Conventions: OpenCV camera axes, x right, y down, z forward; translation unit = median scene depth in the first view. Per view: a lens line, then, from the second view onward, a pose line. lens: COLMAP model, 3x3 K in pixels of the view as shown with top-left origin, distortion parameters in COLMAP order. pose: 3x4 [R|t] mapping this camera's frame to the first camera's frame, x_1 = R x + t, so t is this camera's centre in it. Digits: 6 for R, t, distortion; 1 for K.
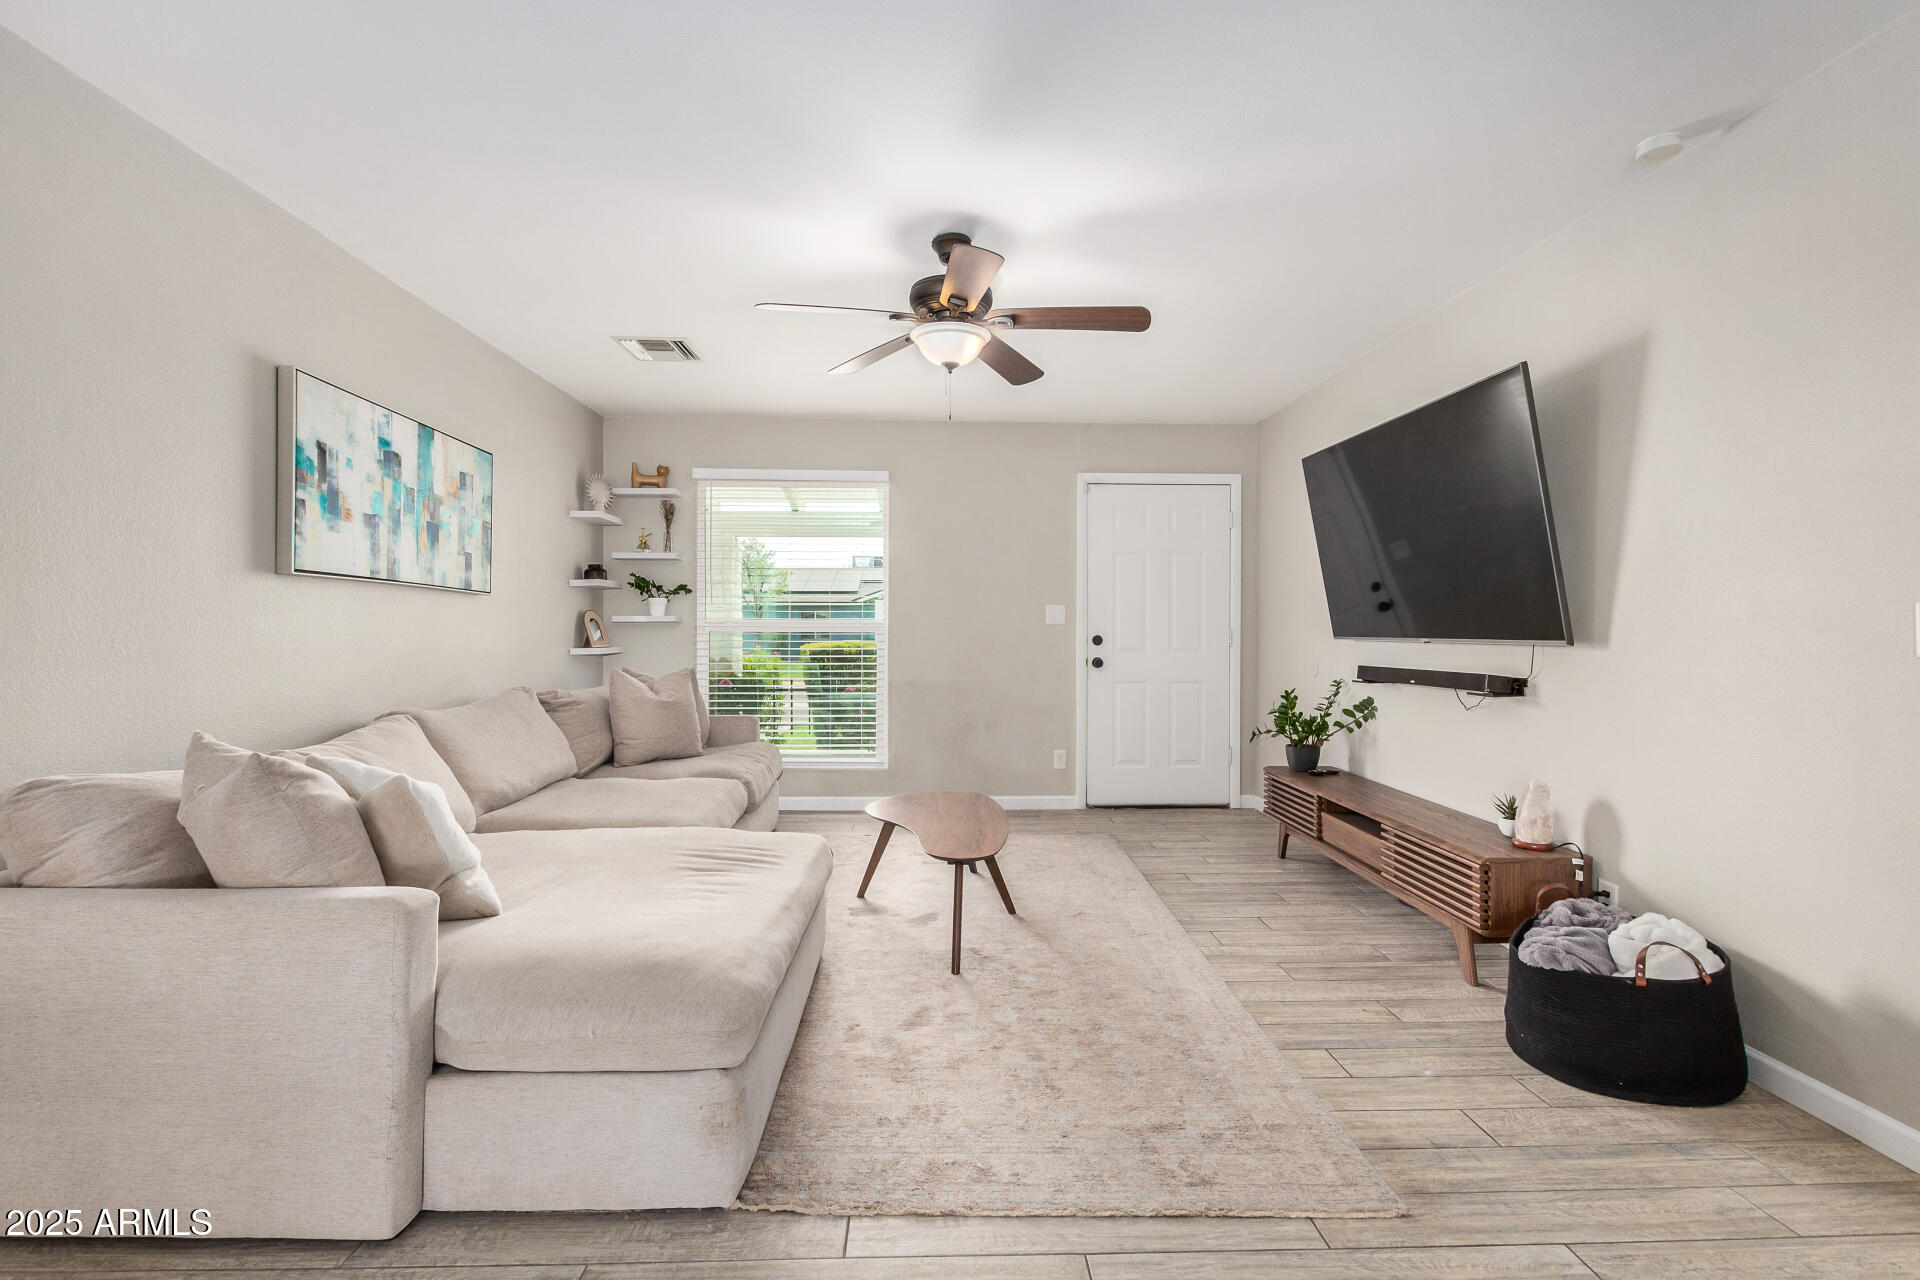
lens RADIAL K [[893.0, 0, 960.0], [0, 893.0, 640.0], [0, 0, 1]] dist [0.009999, -0.006031]
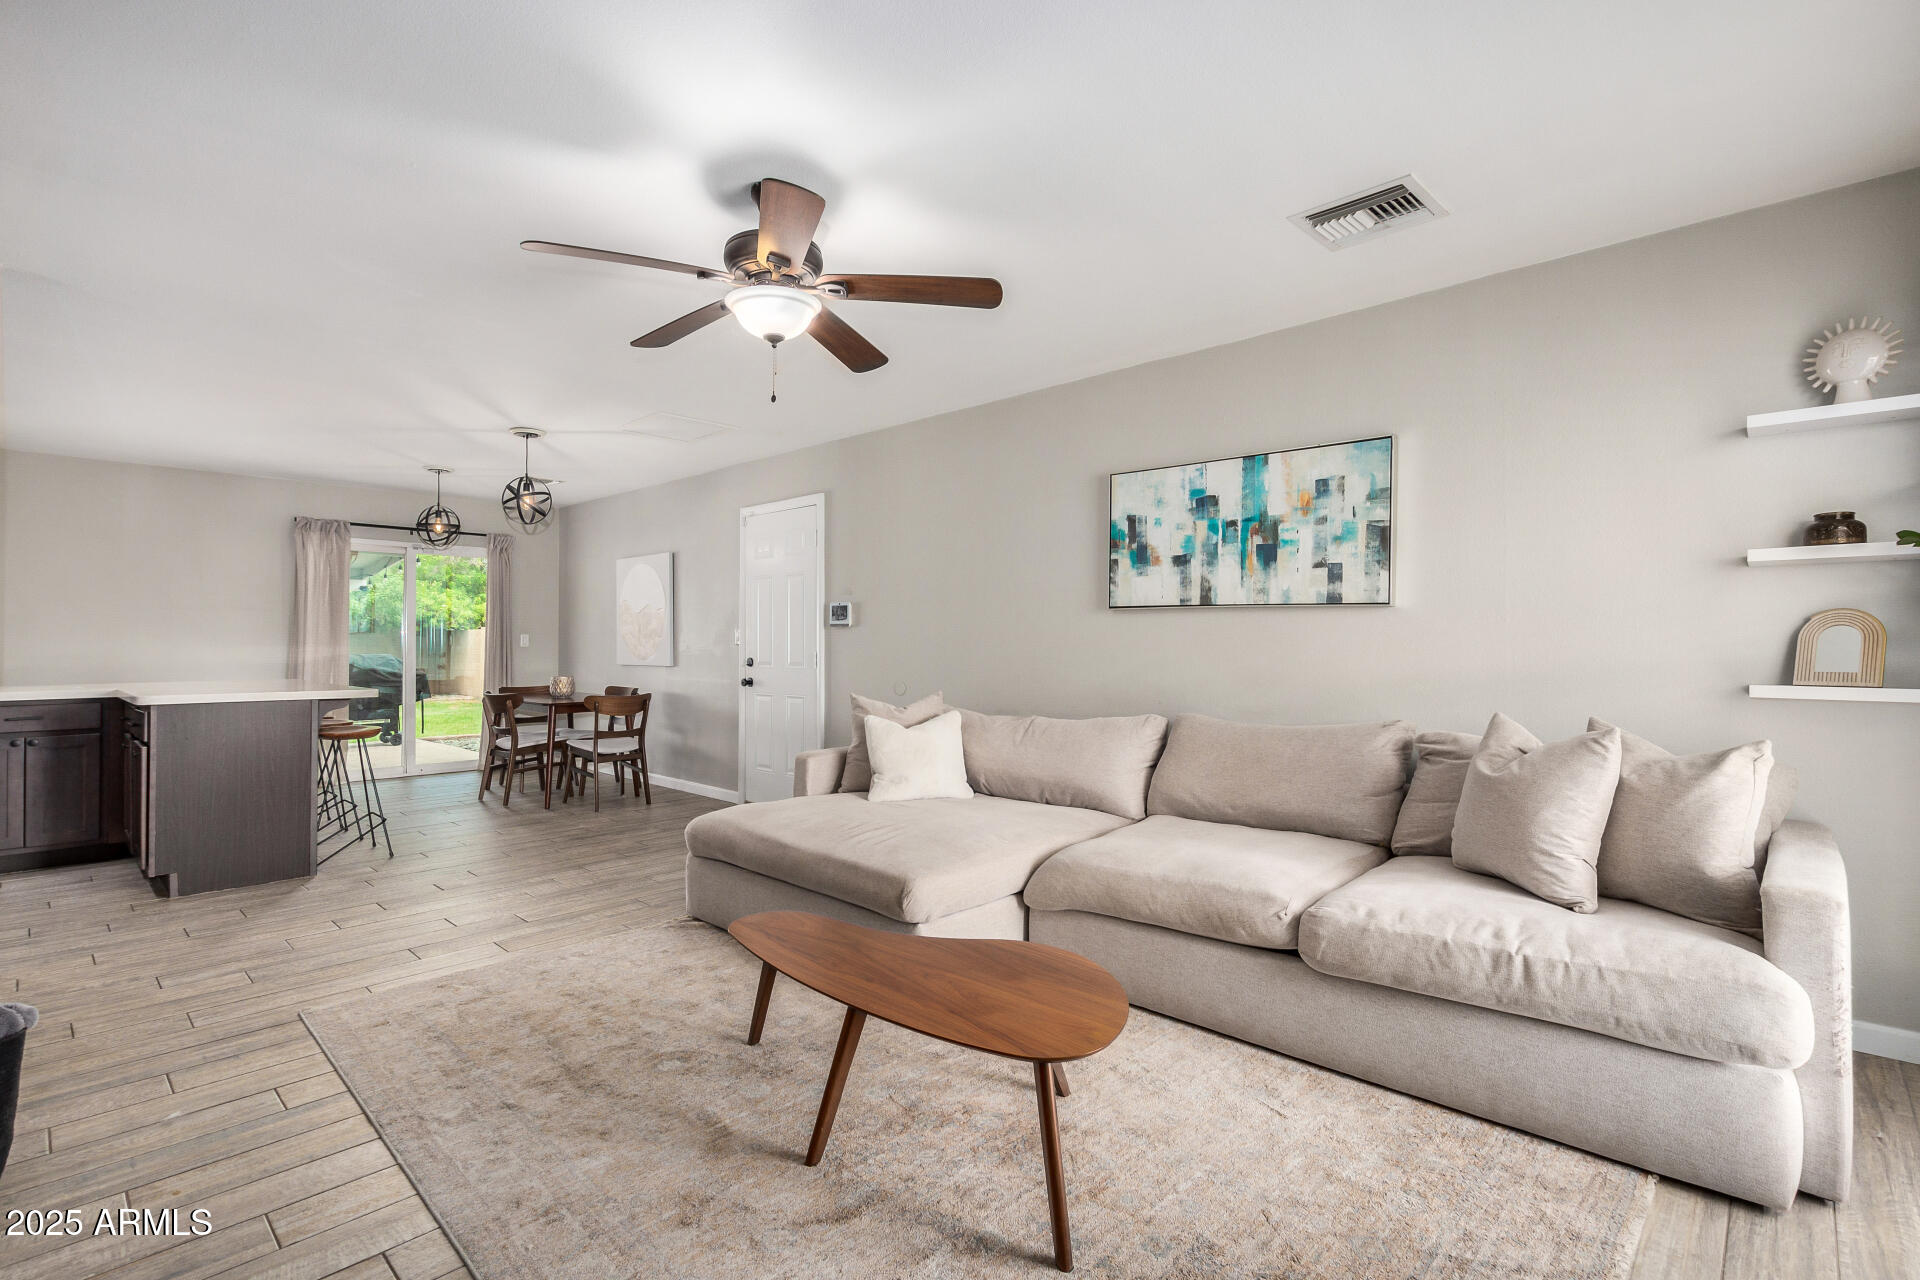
lens RADIAL K [[893.0, 0, 960.0], [0, 893.0, 640.0], [0, 0, 1]] dist [0.009999, -0.006031]
pose [[-0.704446, -0.005355, -0.709738, 0.442064], [-0.009173, 0.999957, 0.001559, -0.019551], [0.709699, 0.007609, -0.704464, 1.631835]]
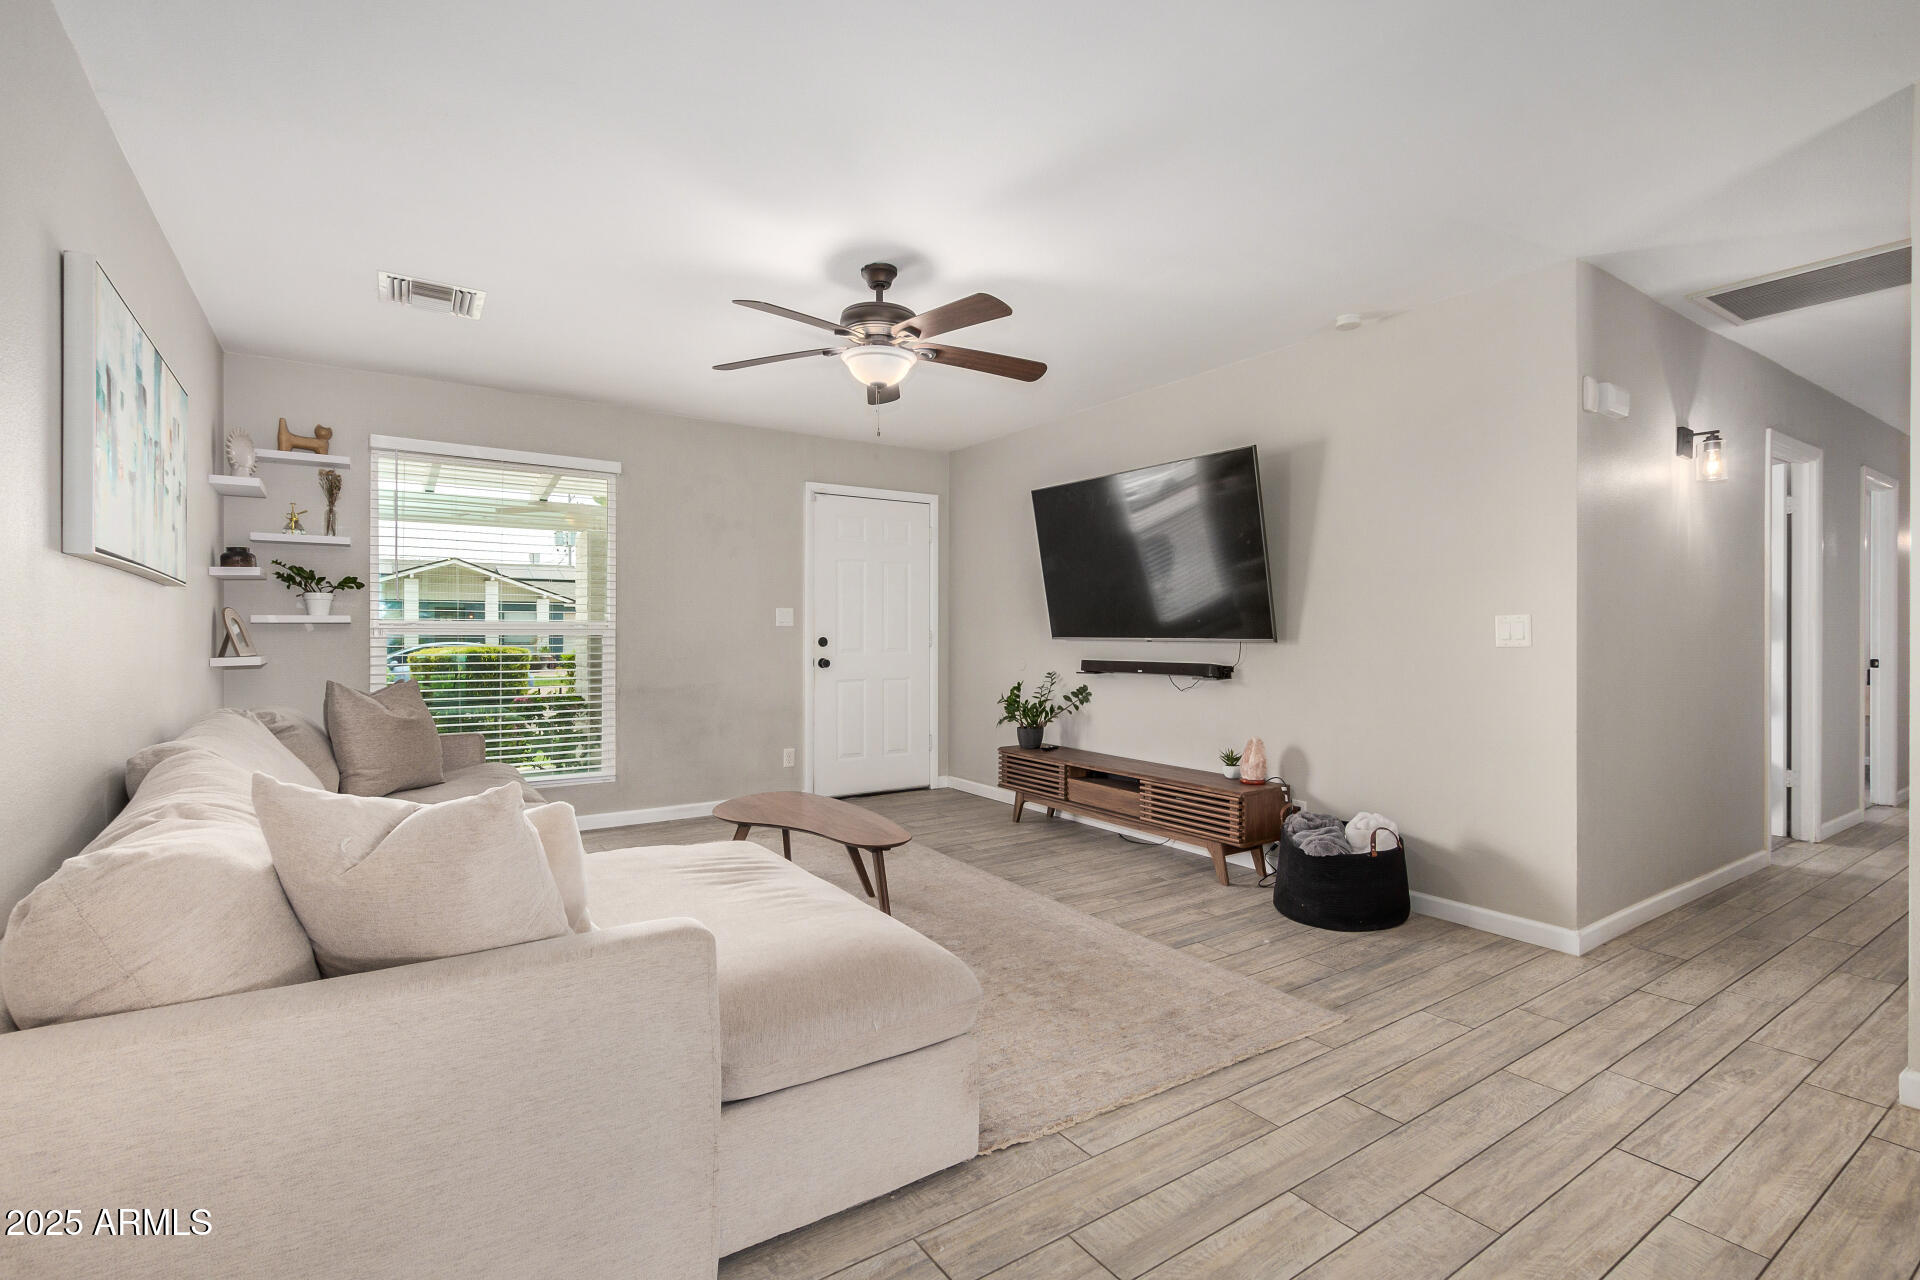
lens RADIAL K [[893.0, 0, 960.0], [0, 893.0, 640.0], [0, 0, 1]] dist [0.009999, -0.006031]
pose [[0.841523, -0.006726, 0.540179, -0.477591], [0.007905, 0.999969, 0.000136, -0.001544], [-0.540163, 0.004156, 0.841550, 0.044104]]
